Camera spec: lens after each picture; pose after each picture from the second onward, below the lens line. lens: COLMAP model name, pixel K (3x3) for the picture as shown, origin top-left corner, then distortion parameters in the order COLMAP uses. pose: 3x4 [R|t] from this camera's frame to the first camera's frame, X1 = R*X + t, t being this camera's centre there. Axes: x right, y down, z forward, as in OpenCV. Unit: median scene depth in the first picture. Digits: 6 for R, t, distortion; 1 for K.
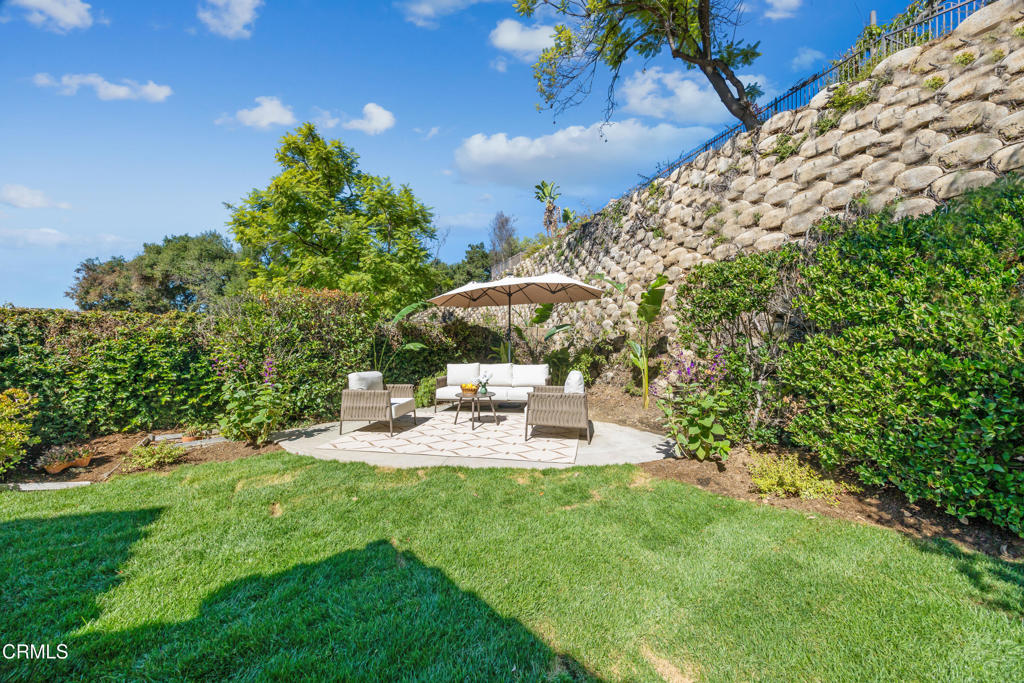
lens RADIAL K [[389.2, 0, 517.3], [0, 389.2, 334.7], [0, 0, 1]] dist [-0.001891, -0.000133]
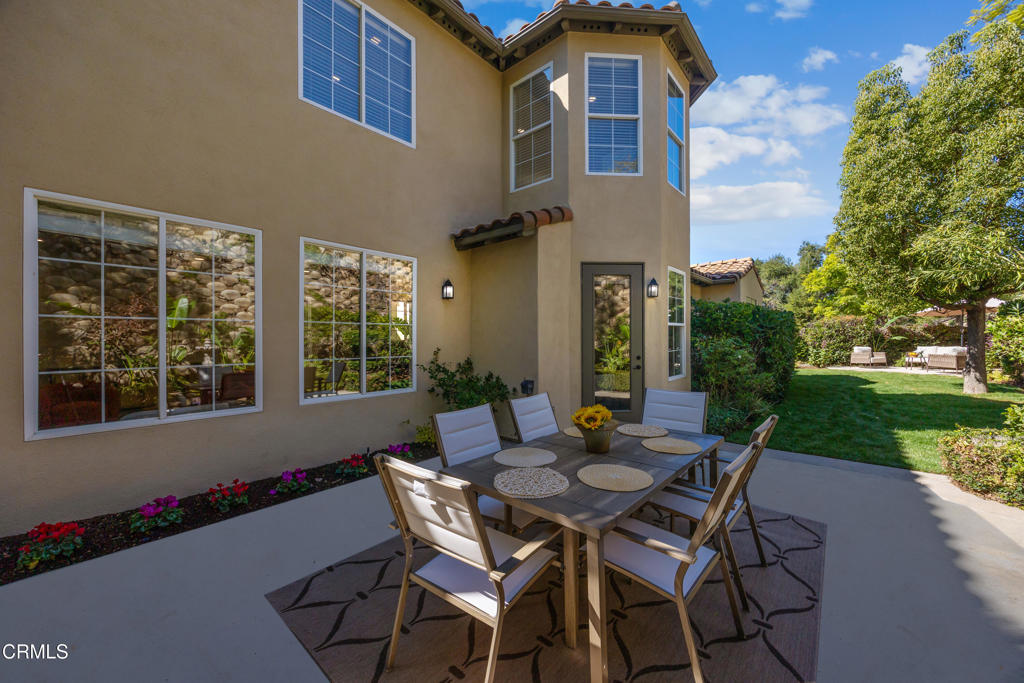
lens RADIAL K [[389.2, 0, 517.3], [0, 389.2, 334.7], [0, 0, 1]] dist [-0.001891, -0.000133]
pose [[0.323241, -0.015458, -0.946190, 1.017596], [0.016873, 0.999802, -0.010569, -0.000161], [0.946166, -0.012549, 0.323438, -1.563446]]
